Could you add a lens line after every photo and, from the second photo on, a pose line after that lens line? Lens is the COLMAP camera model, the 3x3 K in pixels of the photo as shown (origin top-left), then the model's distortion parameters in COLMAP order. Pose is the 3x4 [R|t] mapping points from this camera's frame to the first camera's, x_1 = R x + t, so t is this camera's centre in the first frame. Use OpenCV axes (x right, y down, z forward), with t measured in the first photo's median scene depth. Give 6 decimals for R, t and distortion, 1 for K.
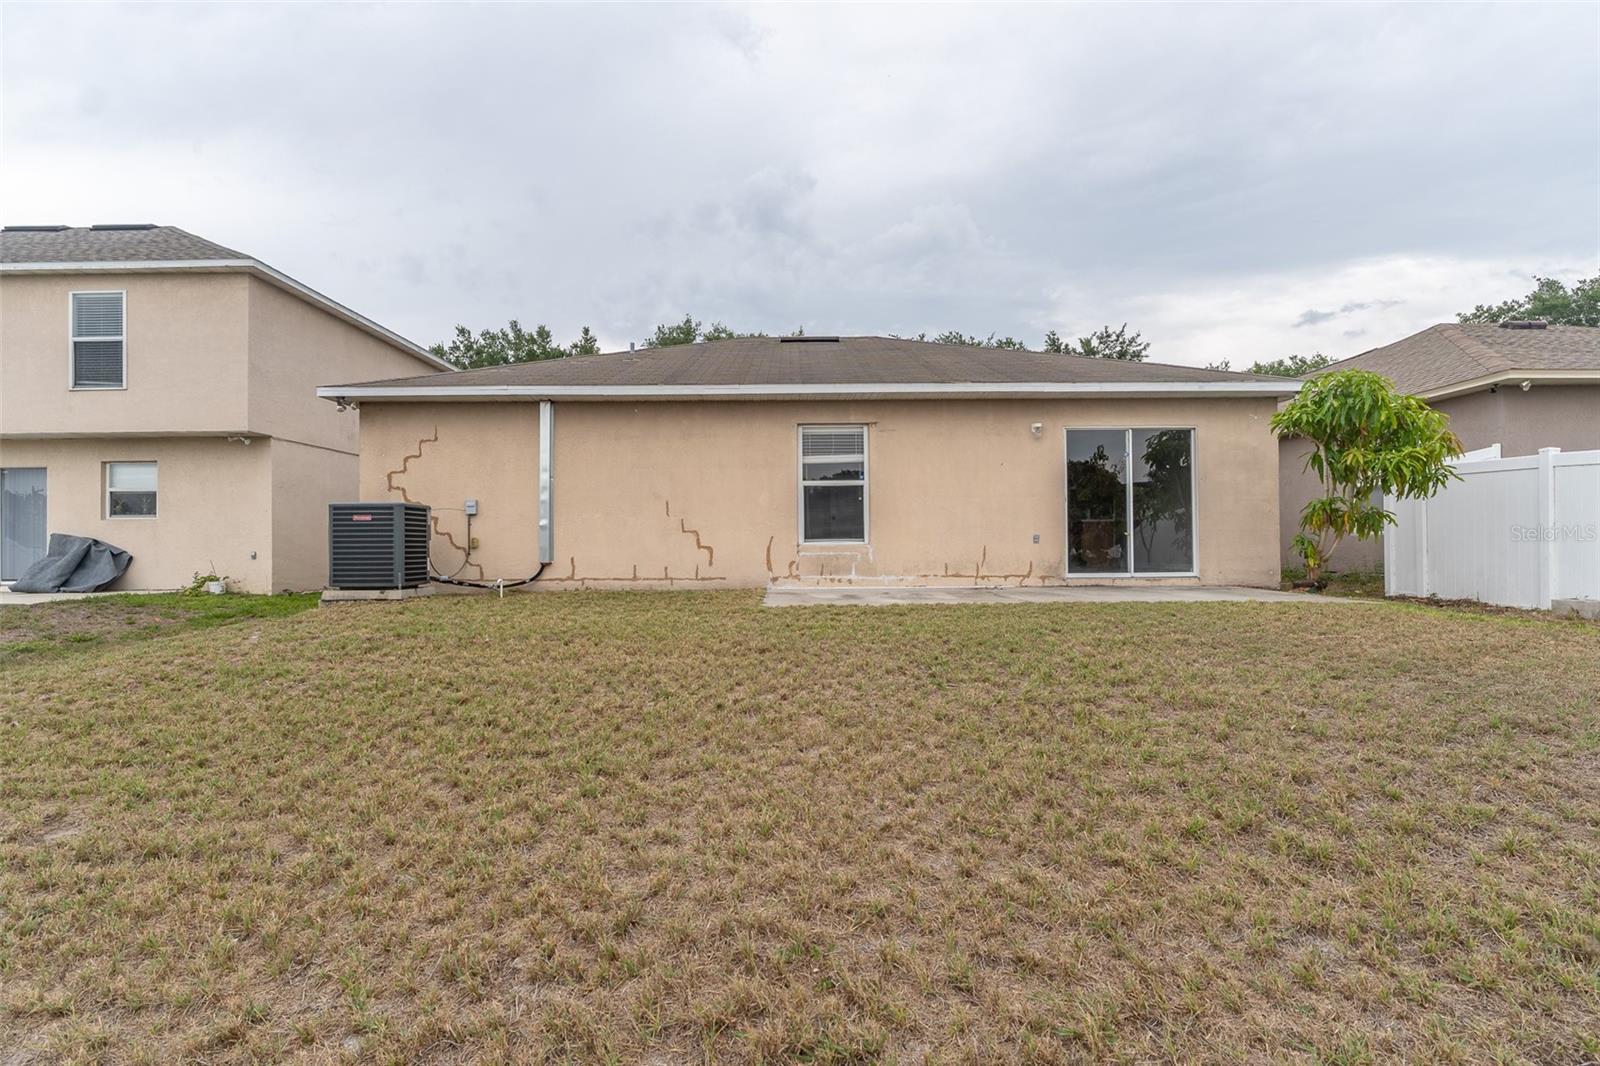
lens RADIAL K [[861.6, 0, 781.5], [0, 861.6, 534.5], [0, 0, 1]] dist [0.000860, 0.000735]
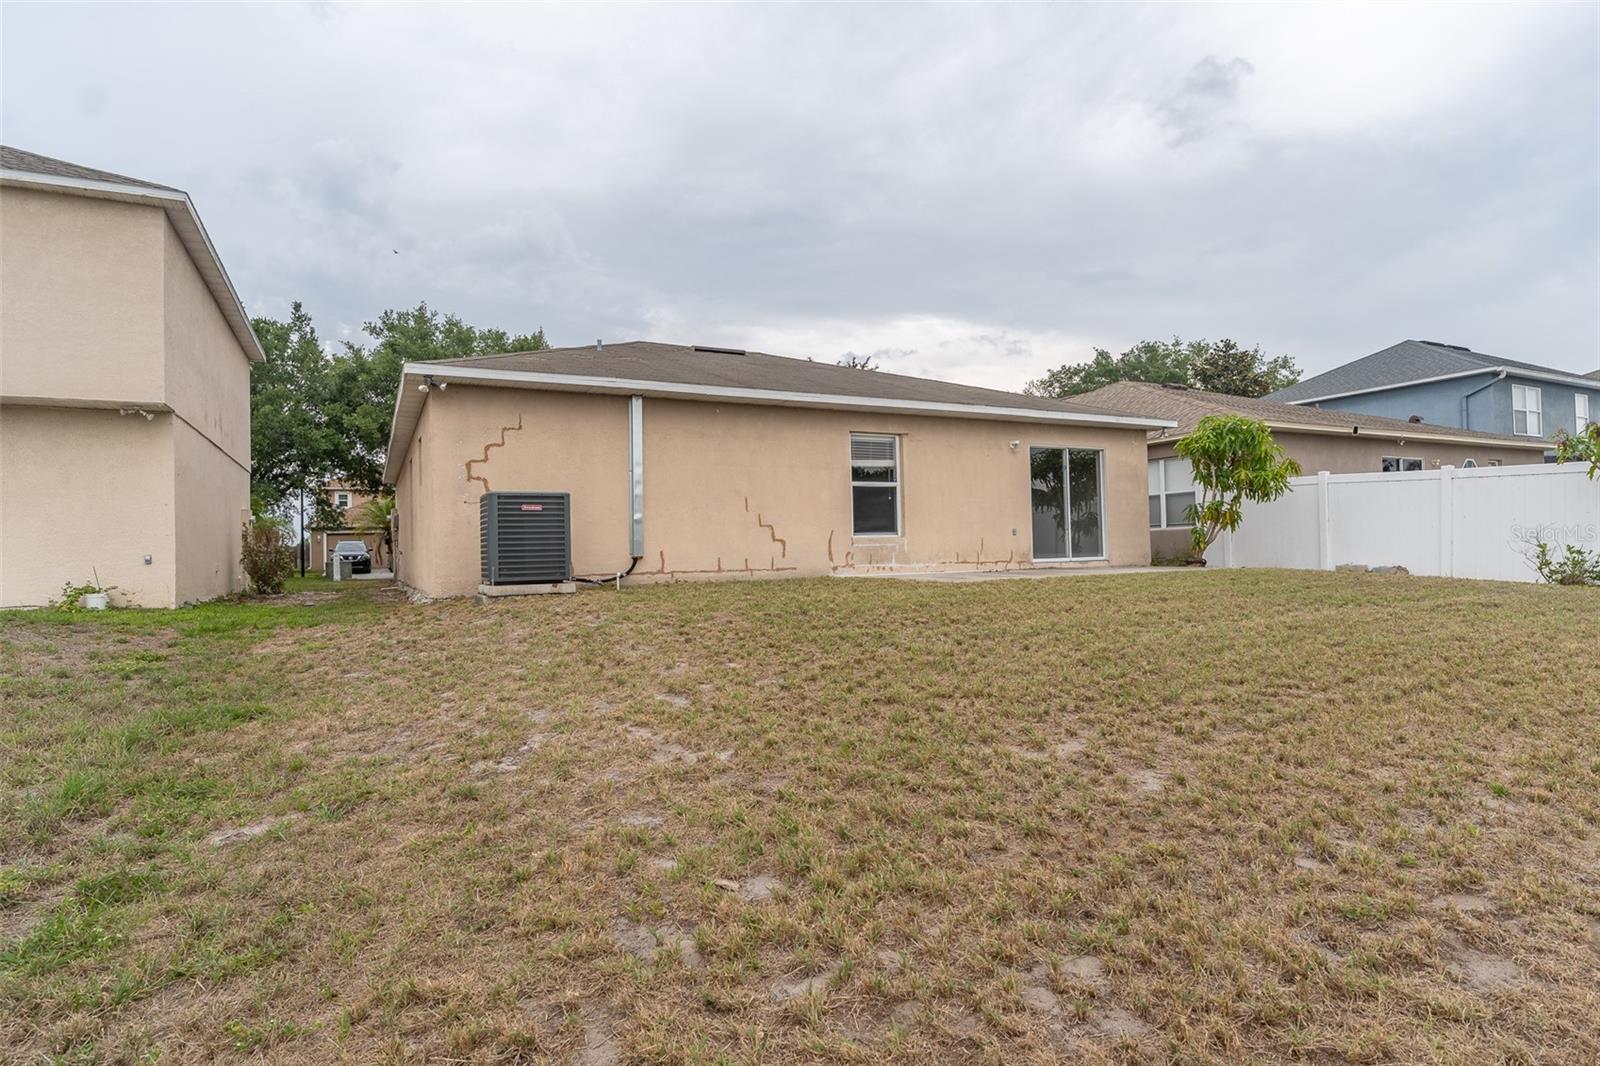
lens RADIAL K [[861.6, 0, 781.5], [0, 861.6, 534.5], [0, 0, 1]] dist [0.000860, 0.000735]
pose [[0.890015, -0.002902, 0.455923, -0.580169], [0.009492, 0.999881, -0.012164, 0.020812], [-0.455833, 0.015154, 0.889936, 0.030201]]
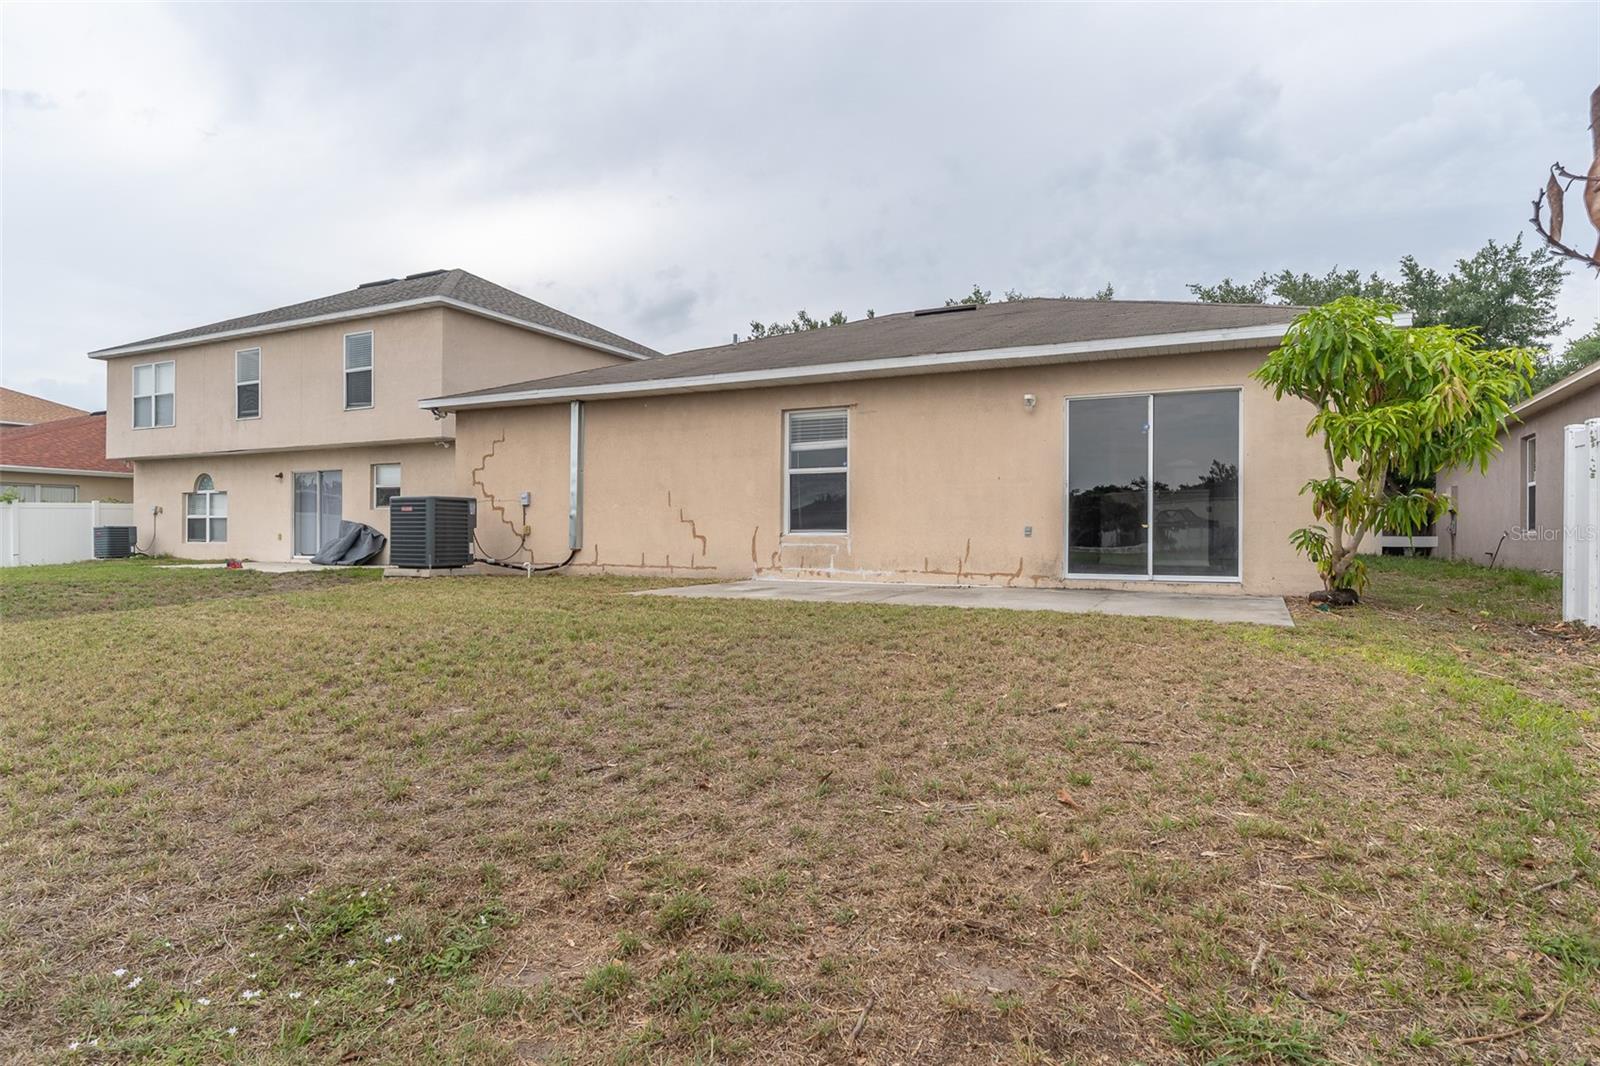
lens RADIAL K [[918.5, 0, 770.1], [0, 918.5, 533.0], [0, 0, 1]] dist [0.032298, -0.051741]
pose [[0.883966, 0.010206, -0.467439, 0.489671], [-0.004764, 0.999906, 0.012823, -0.003663], [0.467526, -0.009108, 0.883932, 0.081569]]
